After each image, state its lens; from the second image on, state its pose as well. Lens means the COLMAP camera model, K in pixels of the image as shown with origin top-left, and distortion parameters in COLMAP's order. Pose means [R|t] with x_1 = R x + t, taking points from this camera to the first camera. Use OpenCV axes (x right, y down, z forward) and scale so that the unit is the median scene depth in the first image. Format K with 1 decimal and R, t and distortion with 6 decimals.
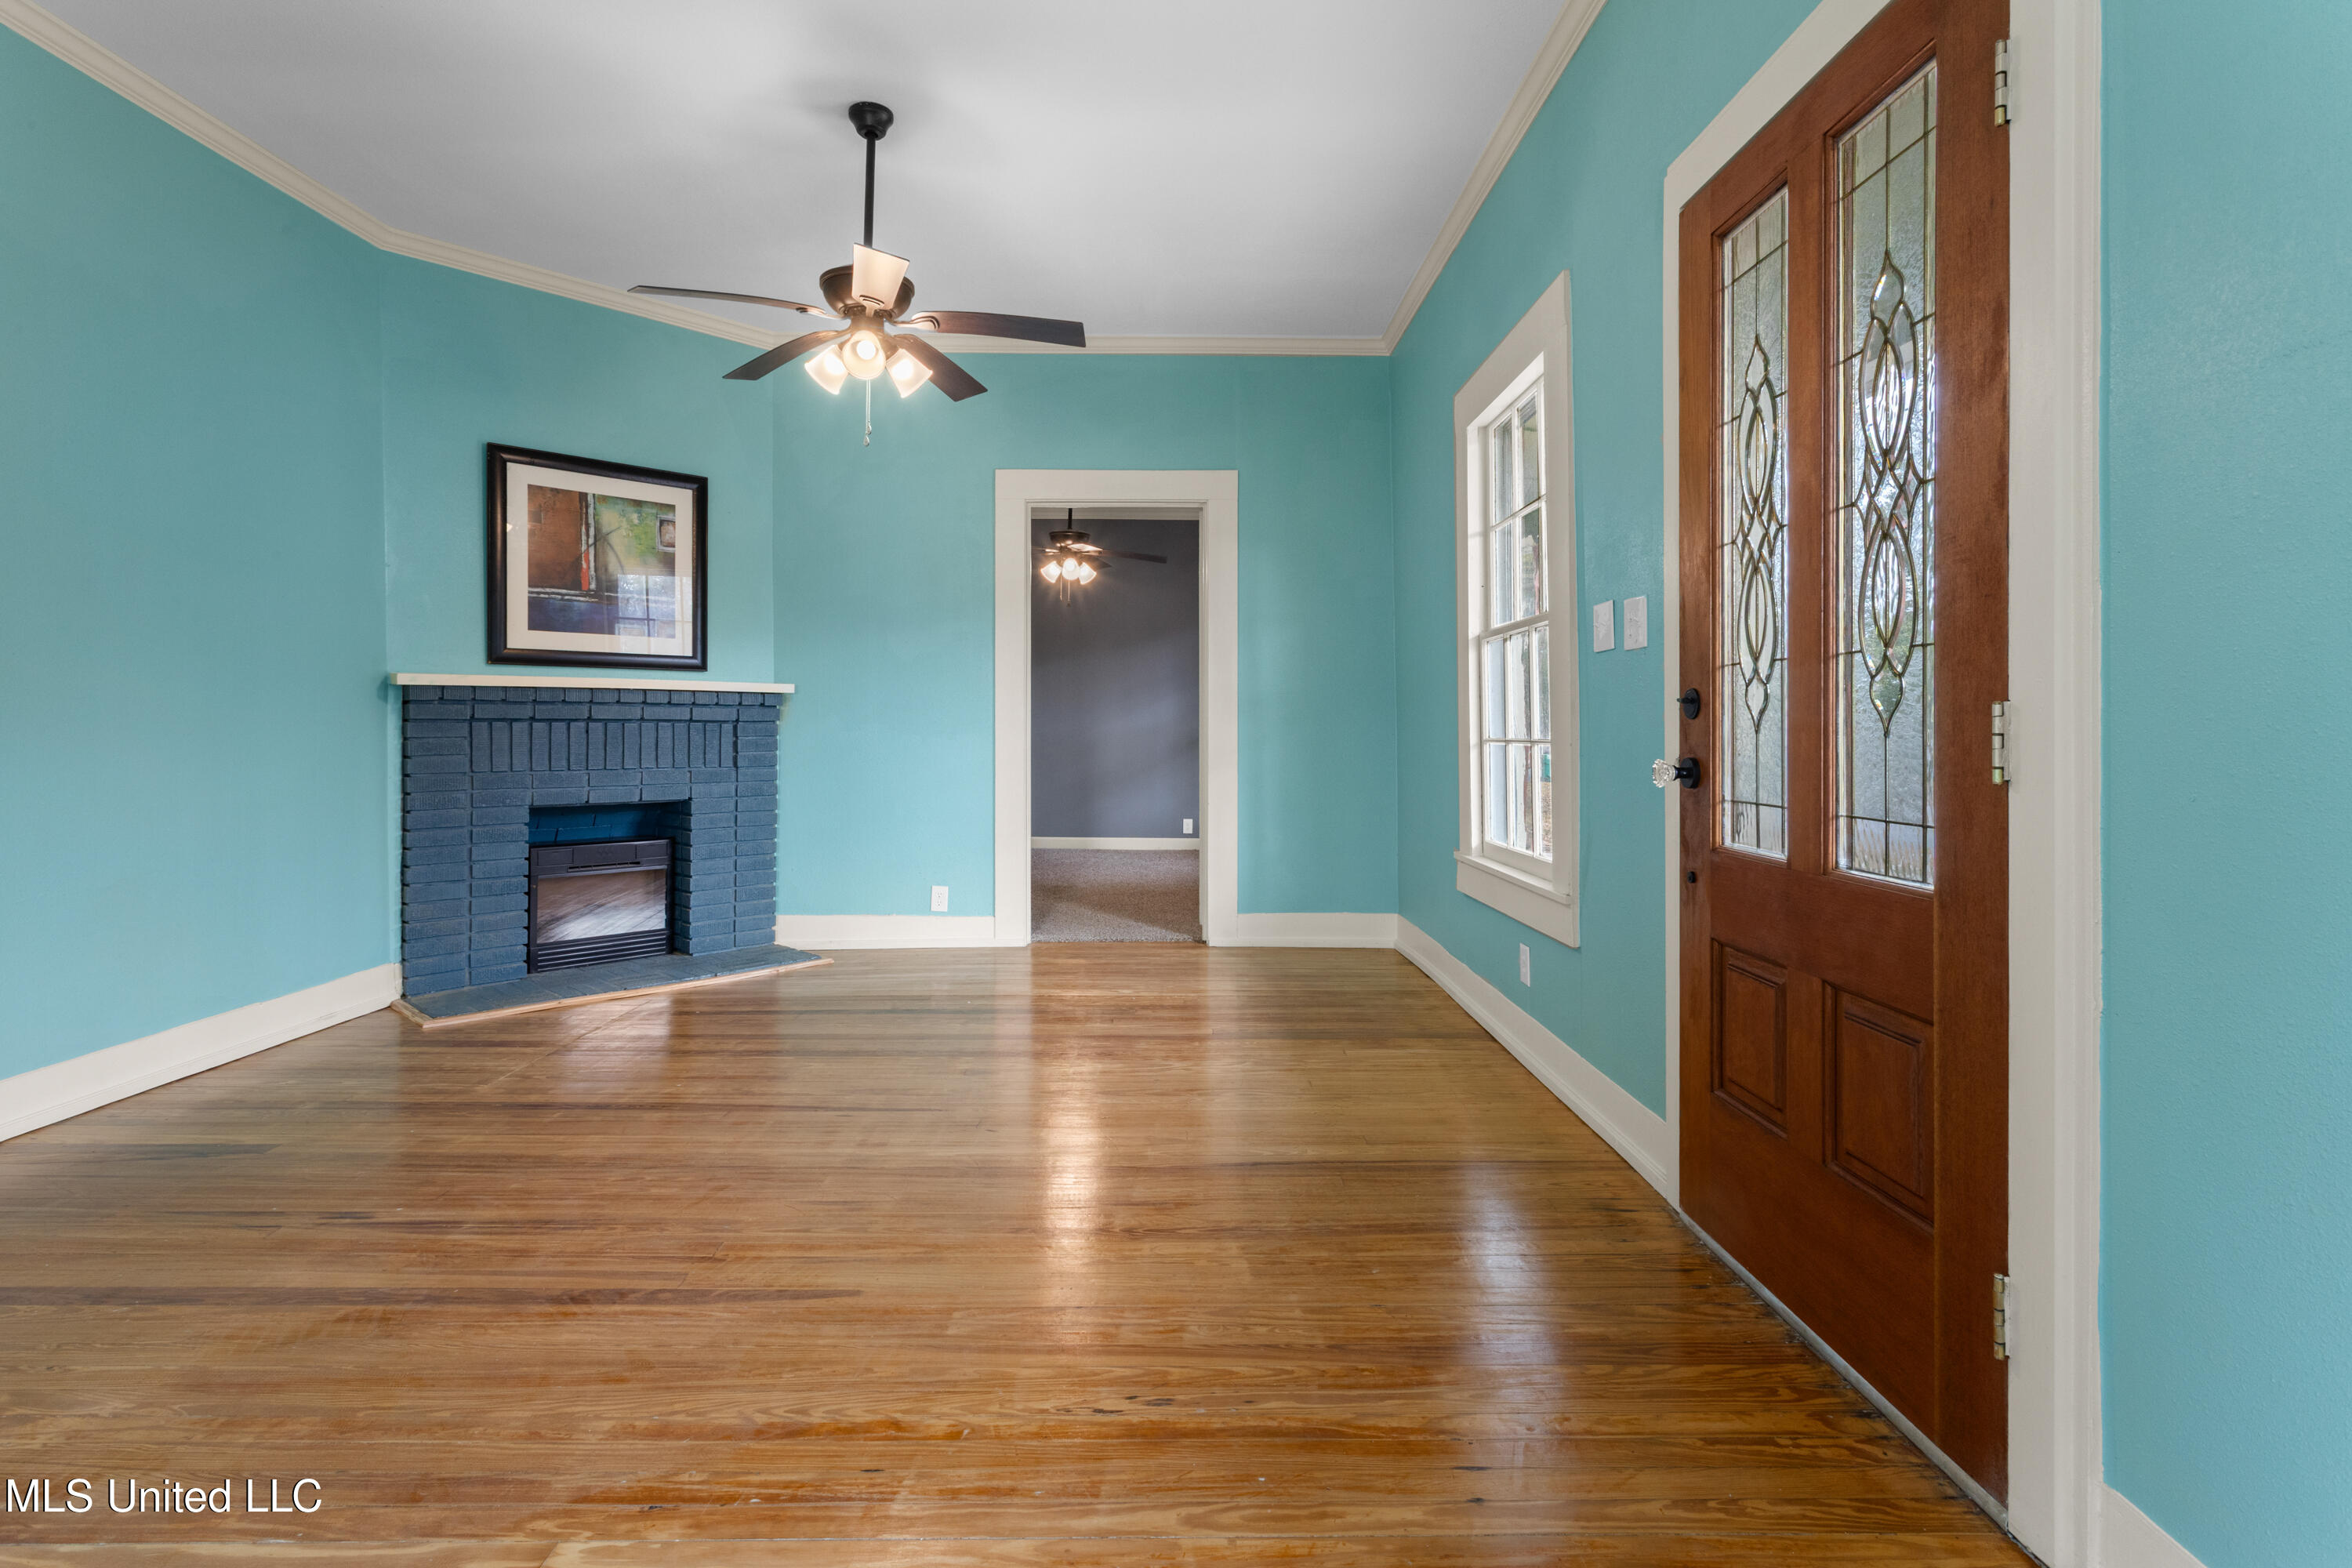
lens RADIAL K [[1132.3, 0, 1175.8], [0, 1132.3, 749.2], [0, 0, 1]] dist [-0.001027, 0.000536]
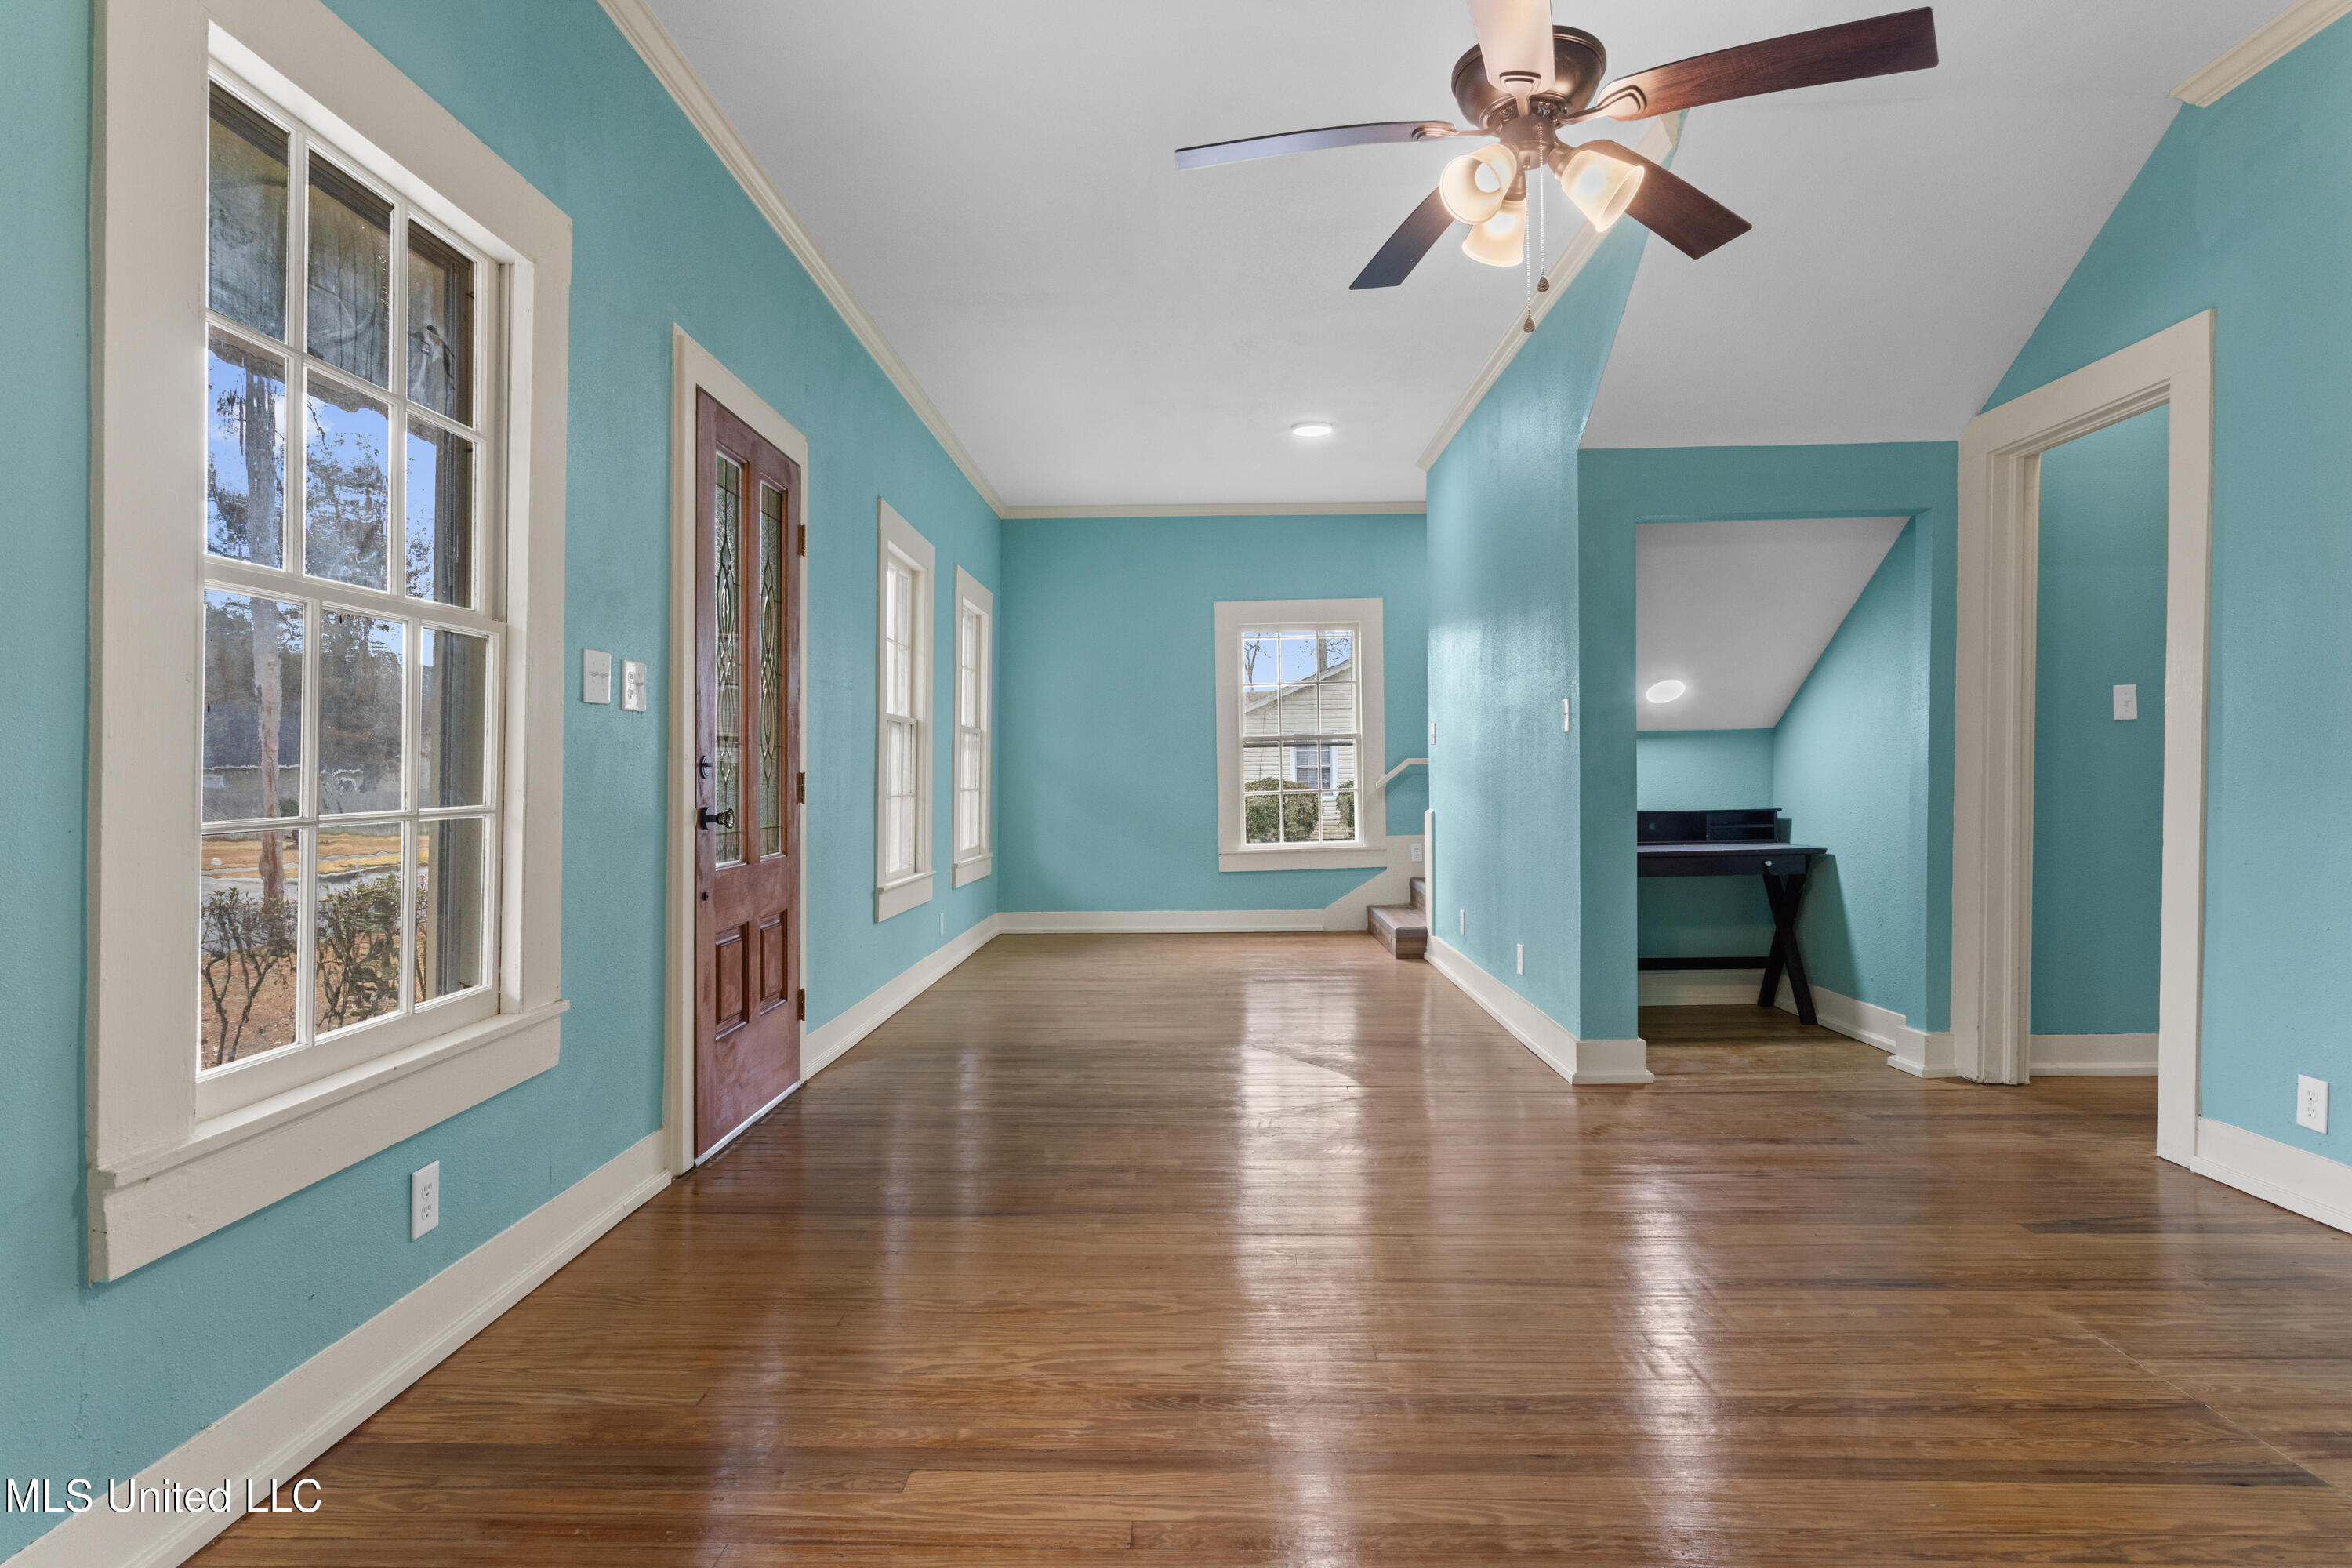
lens RADIAL K [[1277.6, 0, 1176.0], [0, 1277.6, 784.0], [0, 0, 1]] dist [-0.002334, 0.000161]
pose [[-0.999288, 0.003990, 0.037530, -0.075087], [0.005053, 0.999588, 0.028262, -0.028597], [-0.037401, 0.028432, -0.998896, 1.177233]]
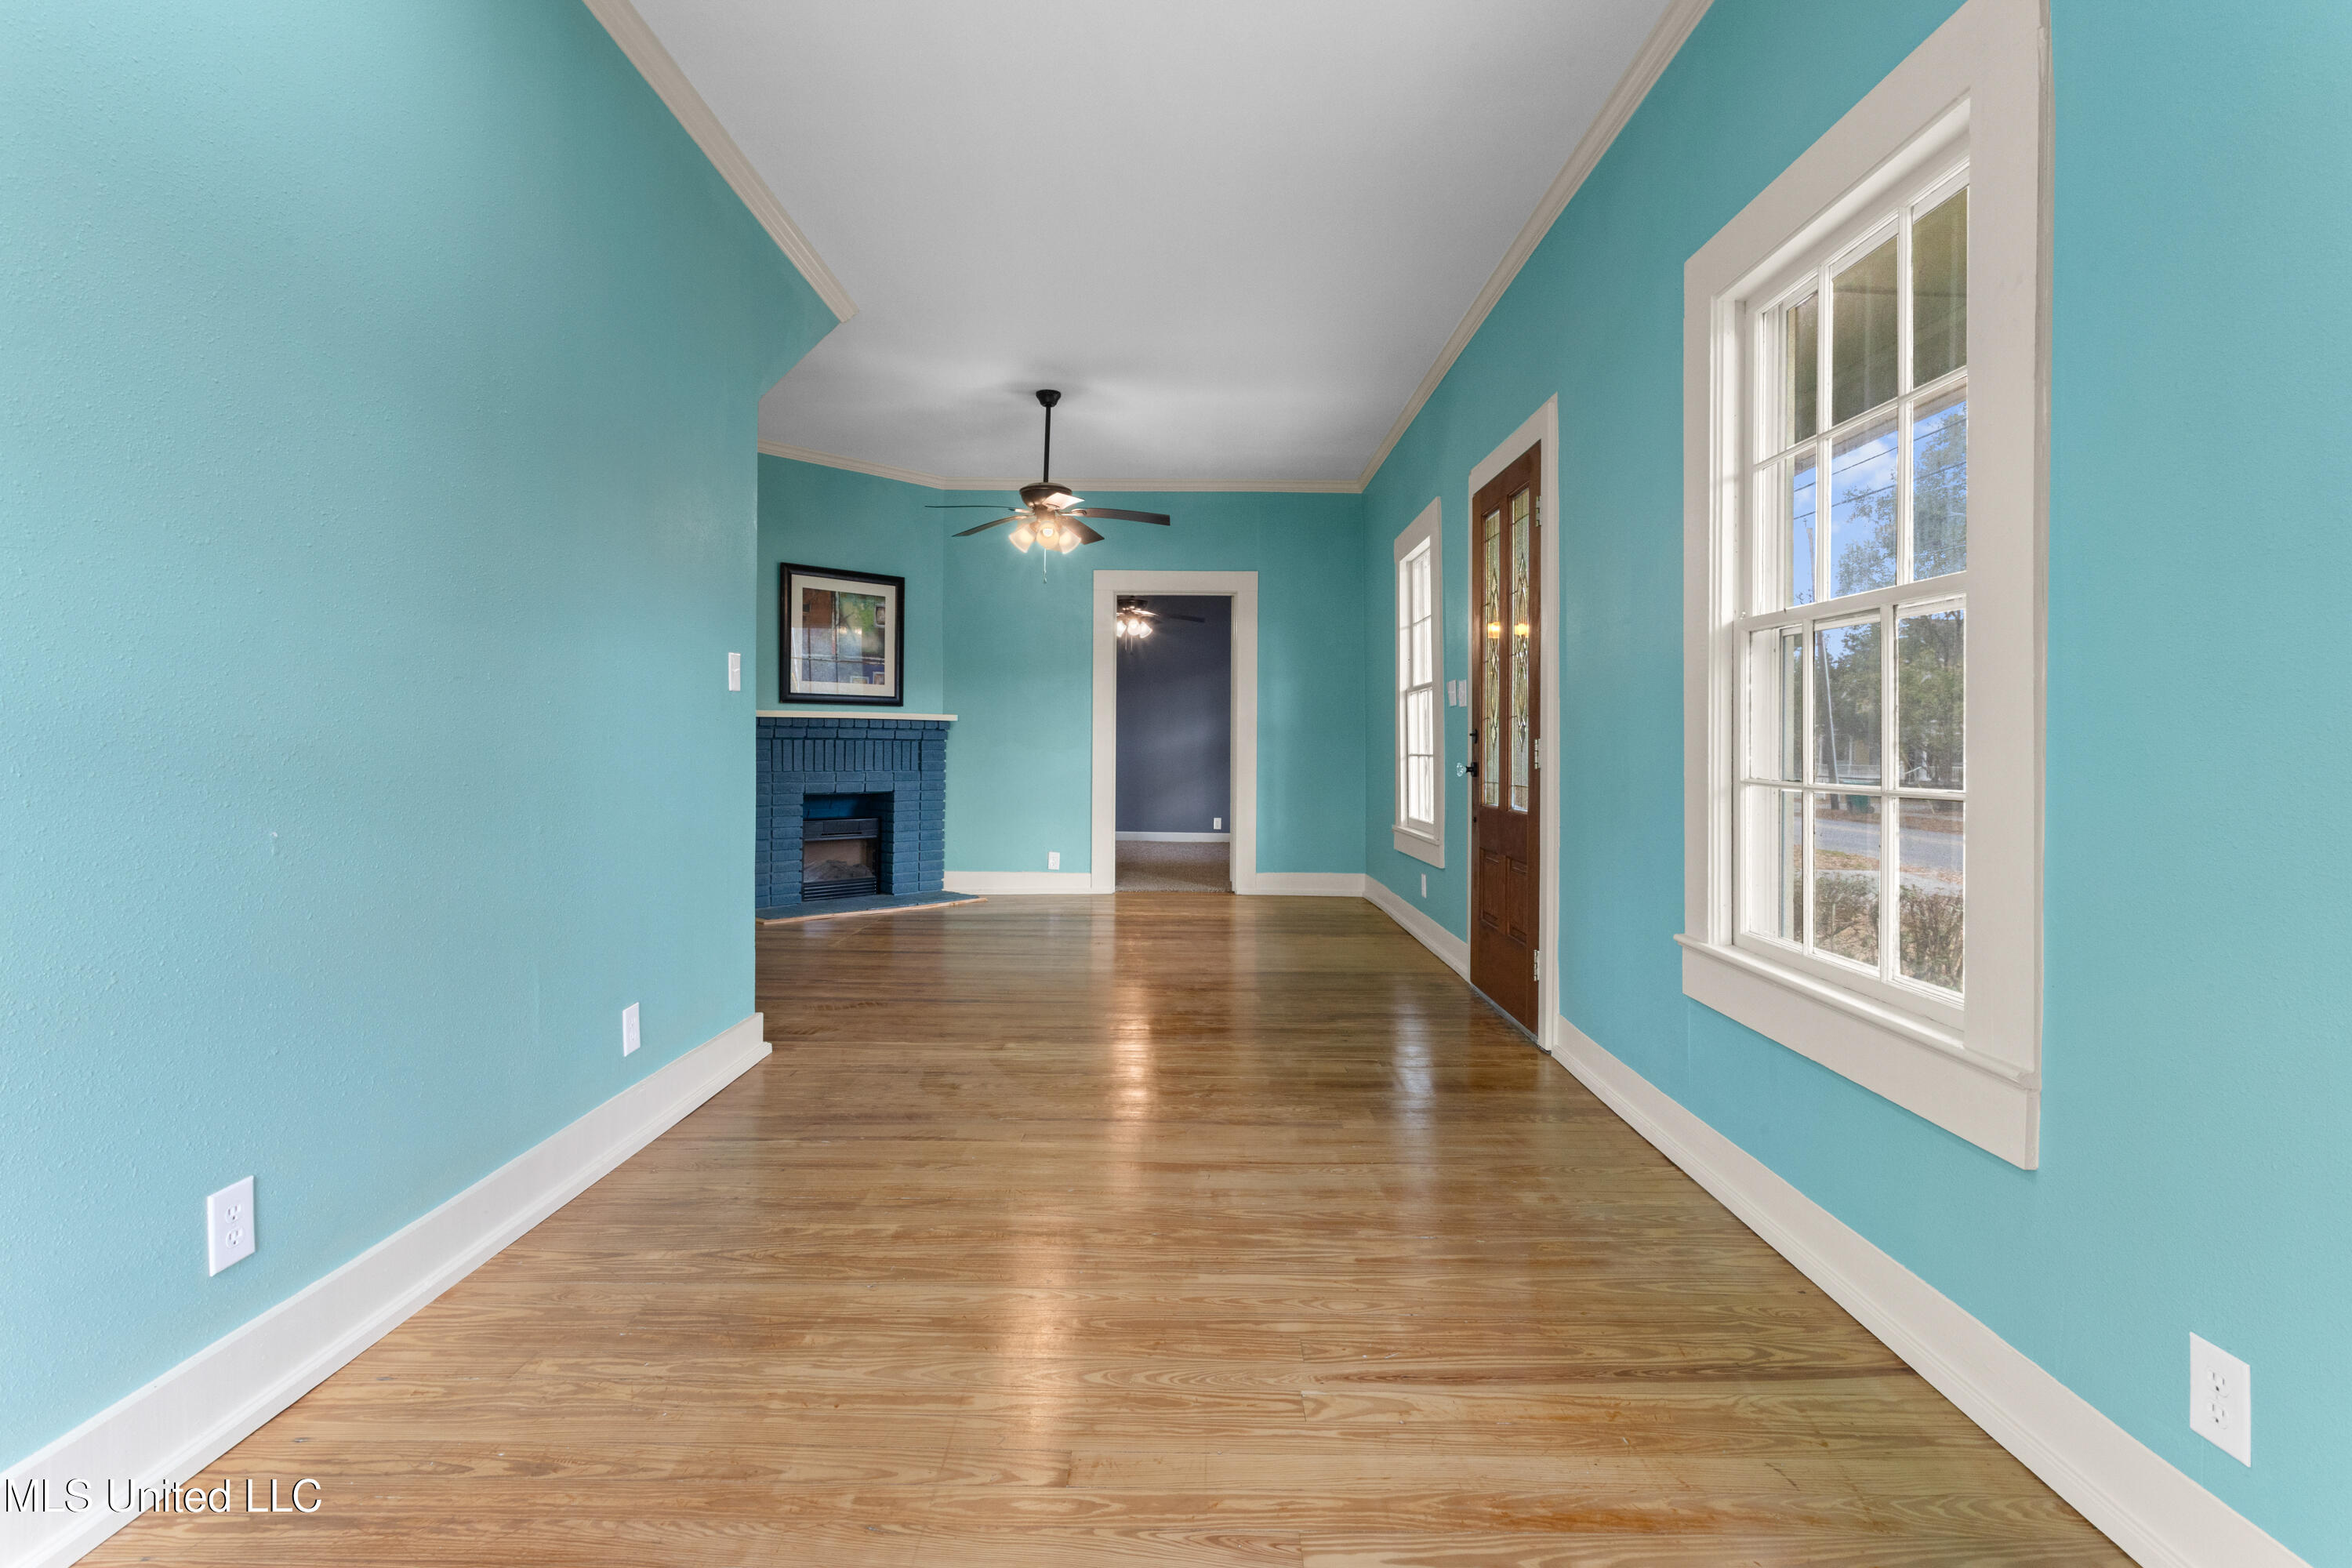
lens RADIAL K [[1120.2, 0, 1181.5], [0, 1120.2, 777.3], [0, 0, 1]] dist [-0.002514, -0.000097]
pose [[0.999888, 0.005816, -0.013789, -0.025125], [-0.005677, 0.999933, 0.010110, 0.008314], [0.013846, -0.010030, 0.999854, -0.498140]]
